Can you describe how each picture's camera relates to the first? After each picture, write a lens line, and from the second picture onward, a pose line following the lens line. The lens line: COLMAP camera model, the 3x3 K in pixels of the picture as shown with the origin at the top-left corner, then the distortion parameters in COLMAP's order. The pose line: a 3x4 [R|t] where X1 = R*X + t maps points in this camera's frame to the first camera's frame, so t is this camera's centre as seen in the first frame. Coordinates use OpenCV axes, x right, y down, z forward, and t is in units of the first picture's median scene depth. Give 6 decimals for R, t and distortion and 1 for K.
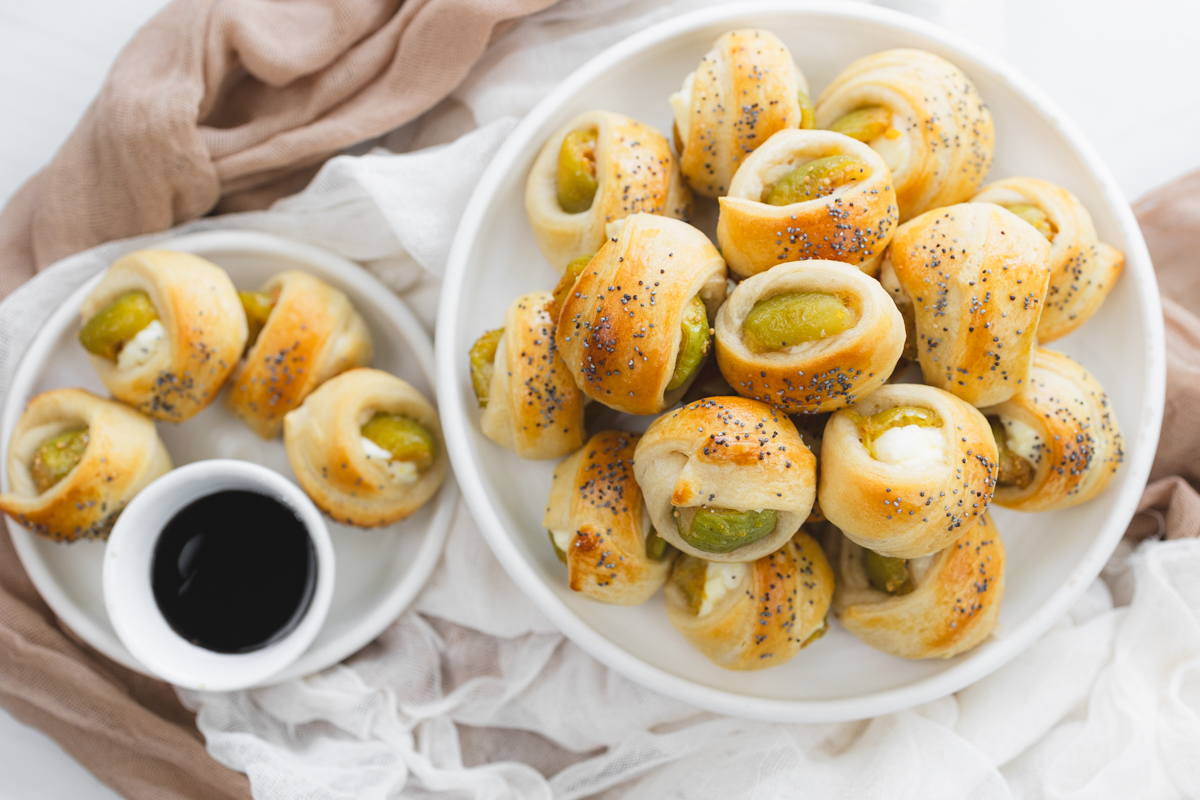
lens RADIAL K [[1306.4, 0, 602.4], [0, 1306.4, 393.1], [0, 0, 1]] dist [0.079590, -0.149291]
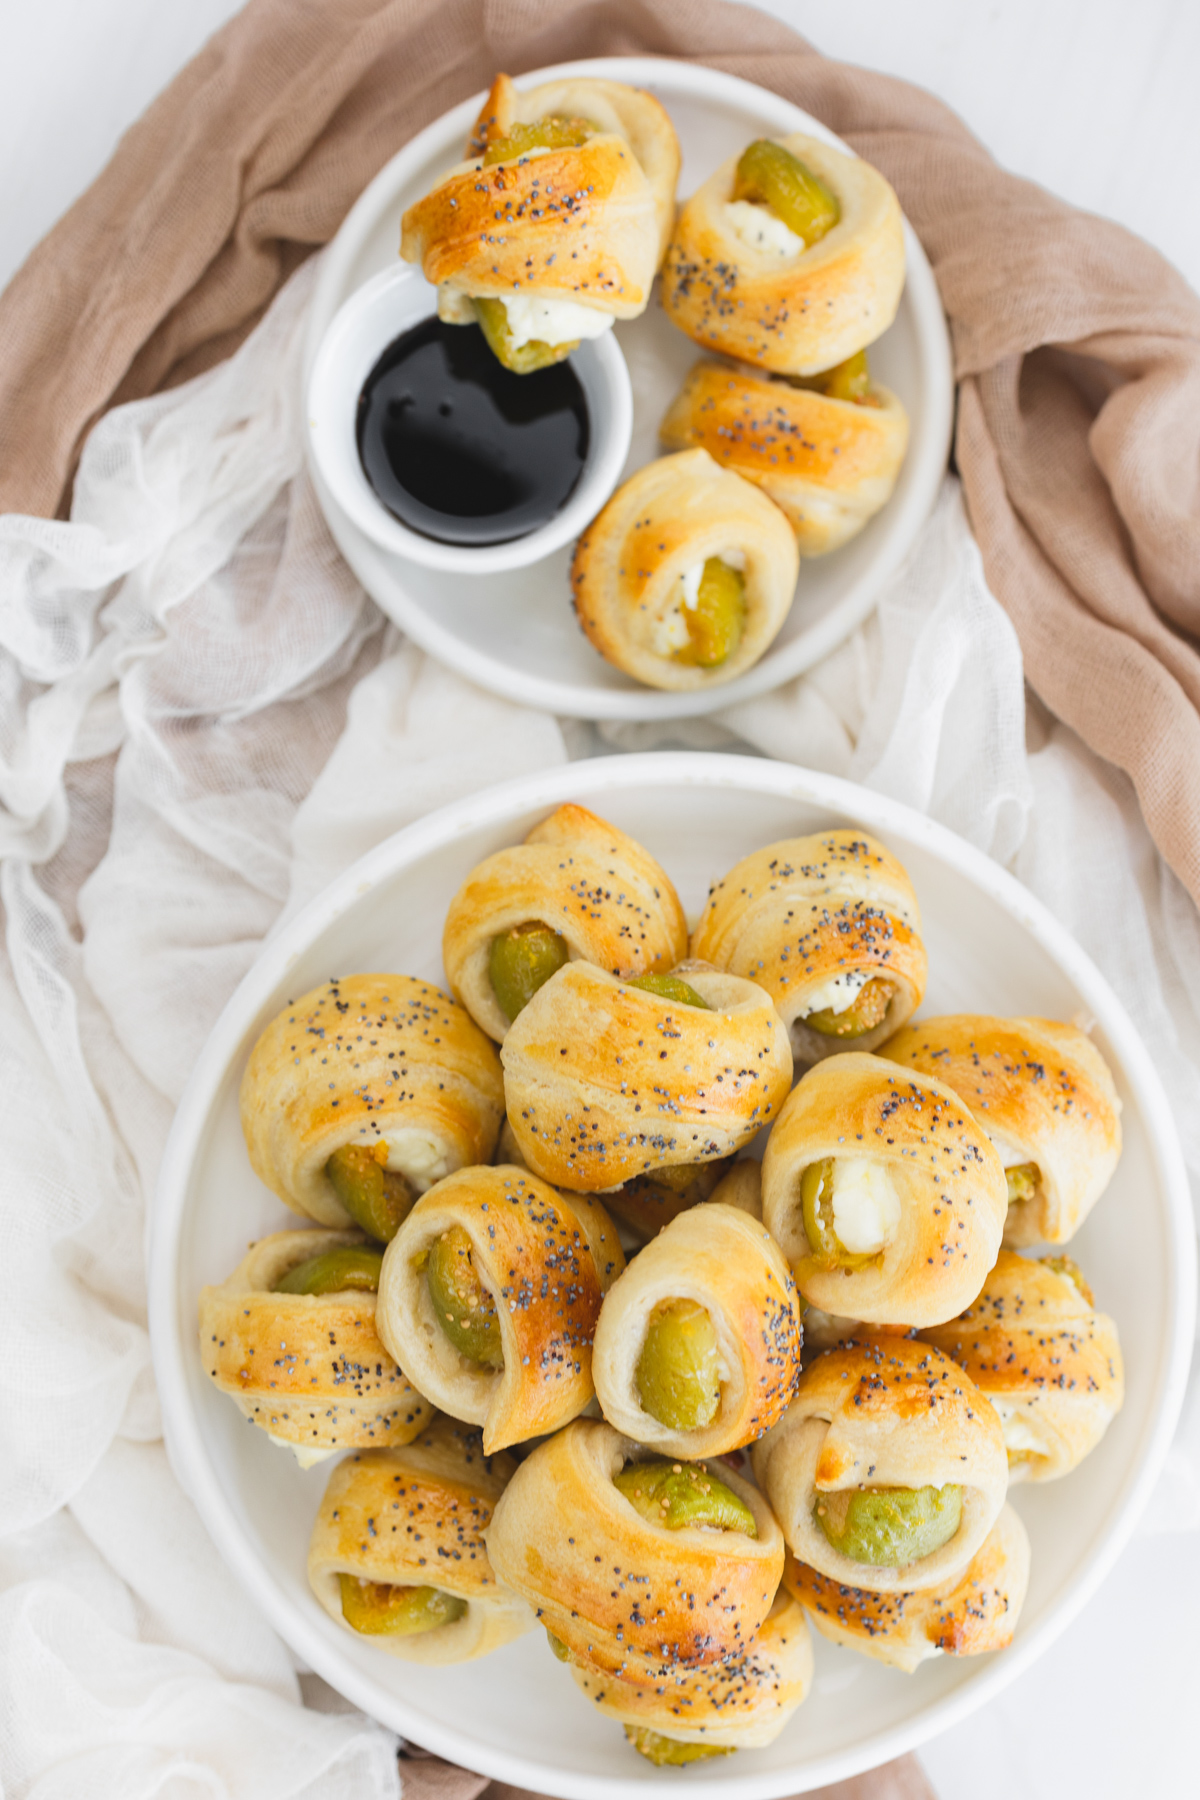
lens RADIAL K [[1959.6, 0, 600.0], [0, 1959.6, 900.0], [0, 0, 1]] dist [0.079590, -0.149291]
pose [[0.058719, -0.998192, -0.012847, 0.382507], [0.989896, 0.056558, 0.130028, -0.231957], [-0.129067, -0.020352, 0.991427, -0.024072]]
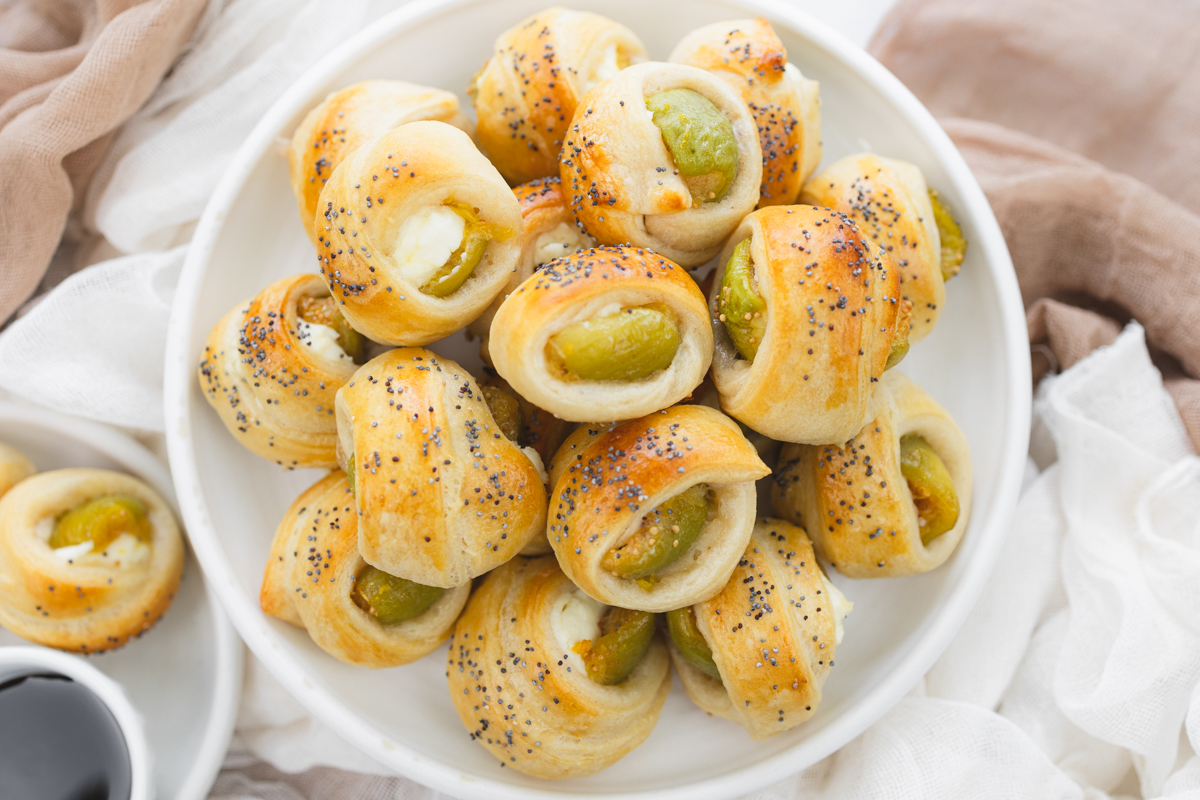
lens RADIAL K [[1306.4, 0, 602.4], [0, 1306.4, 393.1], [0, 0, 1]] dist [0.079590, -0.149291]
pose [[-0.946579, 0.318131, -0.052734, 0.207581], [-0.322159, -0.925723, 0.198119, -0.223082], [0.014210, 0.204524, 0.978758, 0.188530]]
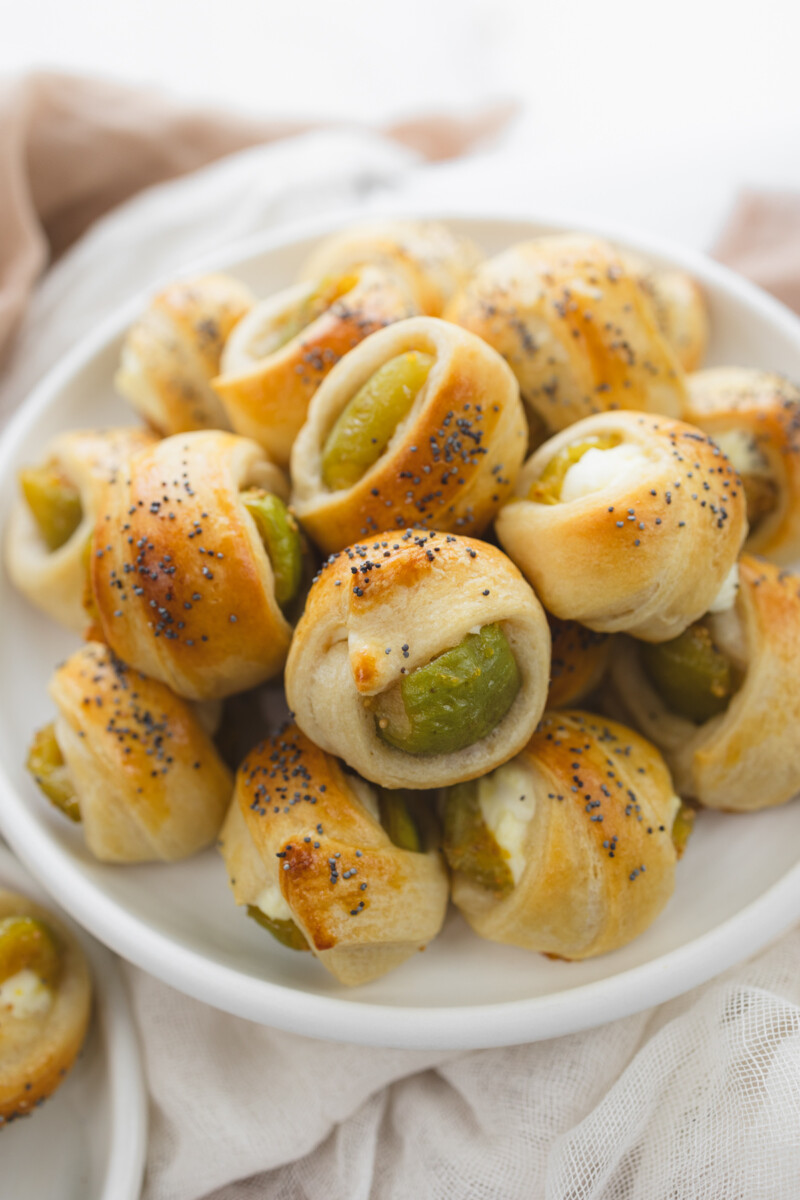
lens RADIAL K [[1306.4, 0, 400.0], [0, 1306.4, 600.0], [0, 0, 1]] dist [0.079590, -0.149291]
pose [[0.841855, -0.488275, 0.229932, -0.054706], [0.538385, 0.729996, -0.421008, 0.314634], [0.037718, 0.478220, 0.877430, 0.376493]]
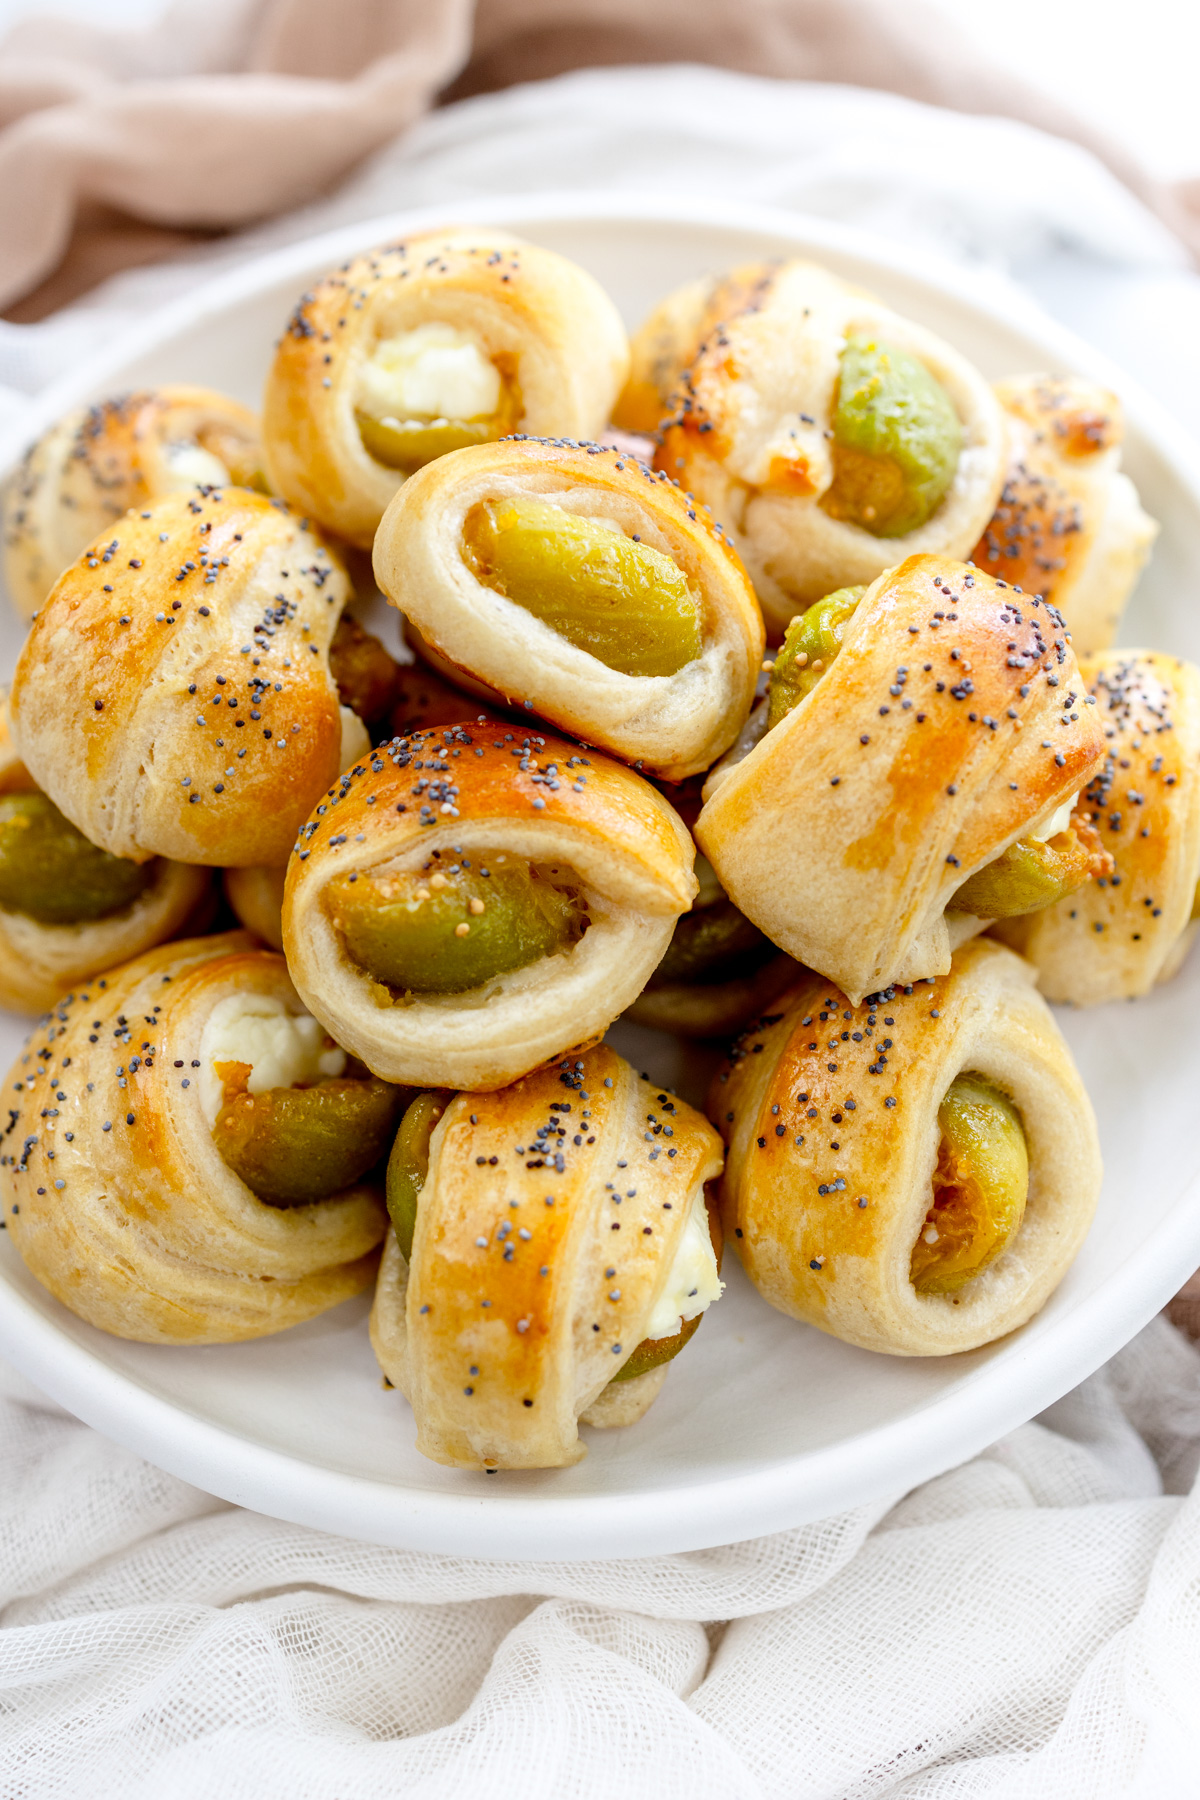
lens RADIAL K [[1959.6, 0, 600.0], [0, 1959.6, 900.0], [0, 0, 1]] dist [0.079590, -0.149291]
pose [[-0.970352, -0.196532, 0.140684, 0.027161], [0.241100, -0.827926, 0.506370, -0.459277], [0.016958, 0.525276, 0.850763, 0.443544]]
